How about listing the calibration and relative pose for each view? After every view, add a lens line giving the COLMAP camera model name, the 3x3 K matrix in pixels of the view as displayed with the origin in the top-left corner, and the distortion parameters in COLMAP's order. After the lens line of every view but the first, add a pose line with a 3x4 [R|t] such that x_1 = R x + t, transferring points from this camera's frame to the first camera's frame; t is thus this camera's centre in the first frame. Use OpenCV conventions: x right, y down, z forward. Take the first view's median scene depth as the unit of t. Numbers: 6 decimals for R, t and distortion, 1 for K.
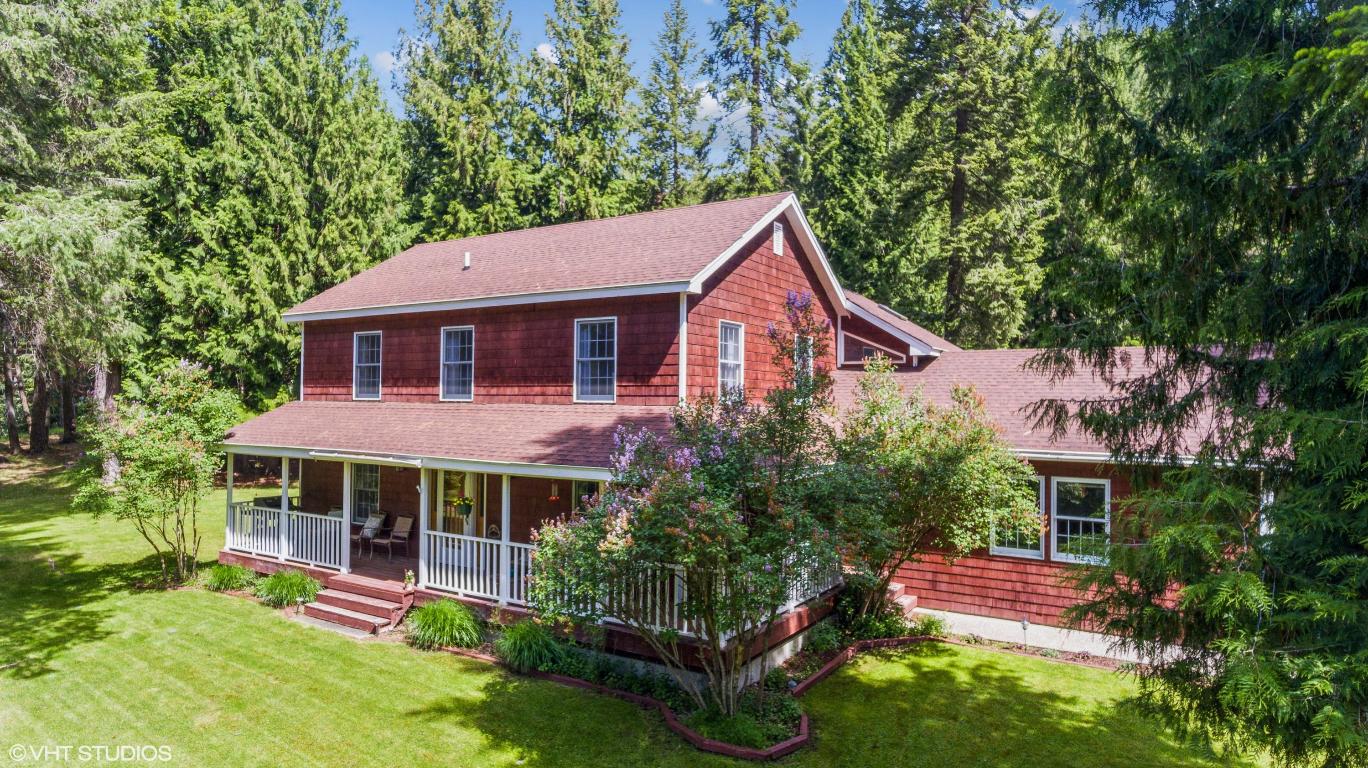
lens RADIAL K [[825.5, 0, 644.1], [0, 825.5, 384.6], [0, 0, 1]] dist [-0.015545, -0.000028]
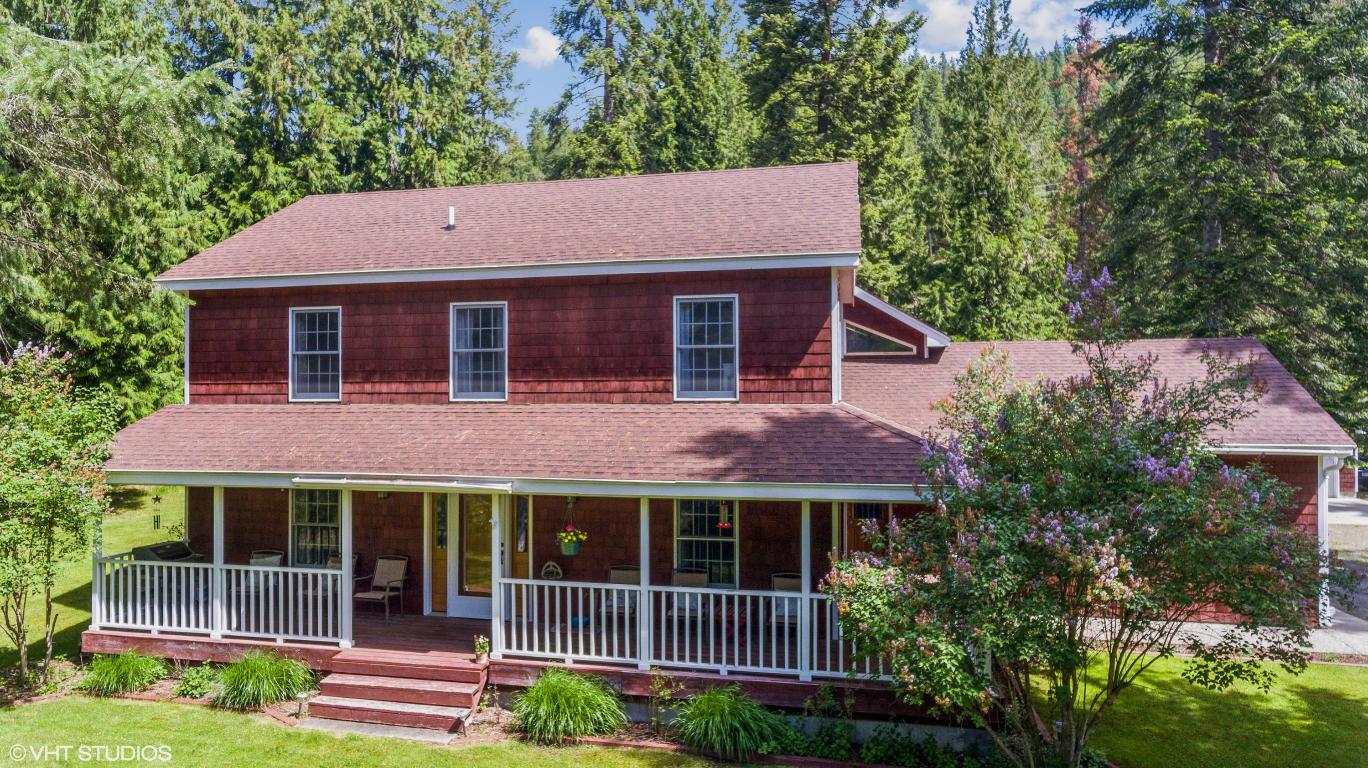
lens RADIAL K [[840.6, 0, 659.6], [0, 840.6, 391.6], [0, 0, 1]] dist [-0.006586, -0.000270]
pose [[0.934122, -0.010180, 0.356808, -0.328763], [0.004676, 0.999856, 0.016285, -0.000524], [-0.356923, -0.013544, 0.934036, 0.210982]]
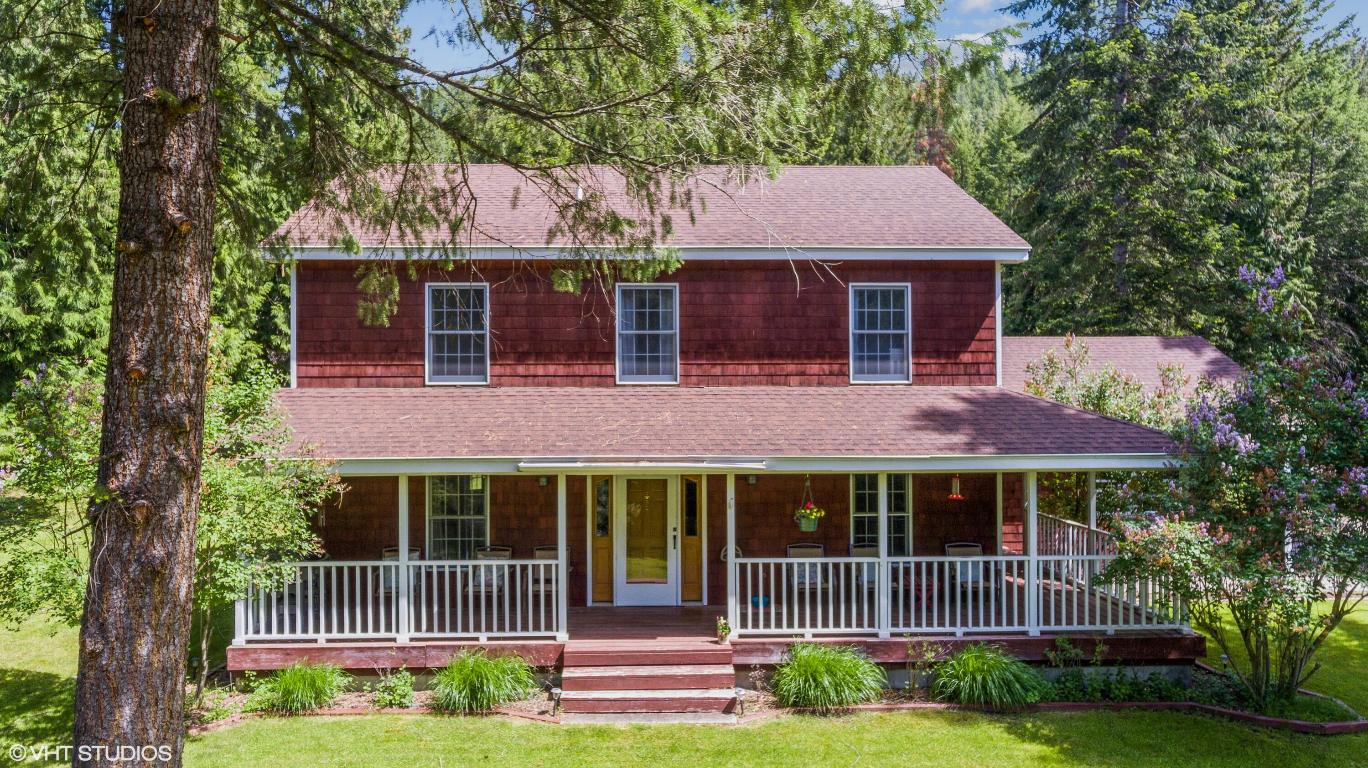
lens RADIAL K [[840.6, 0, 659.6], [0, 840.6, 391.6], [0, 0, 1]] dist [-0.006586, -0.000270]
pose [[0.818198, -0.017136, 0.574681, -0.619121], [-0.001121, 0.999506, 0.031399, 0.002920], [-0.574936, -0.026335, 0.817775, 0.354716]]
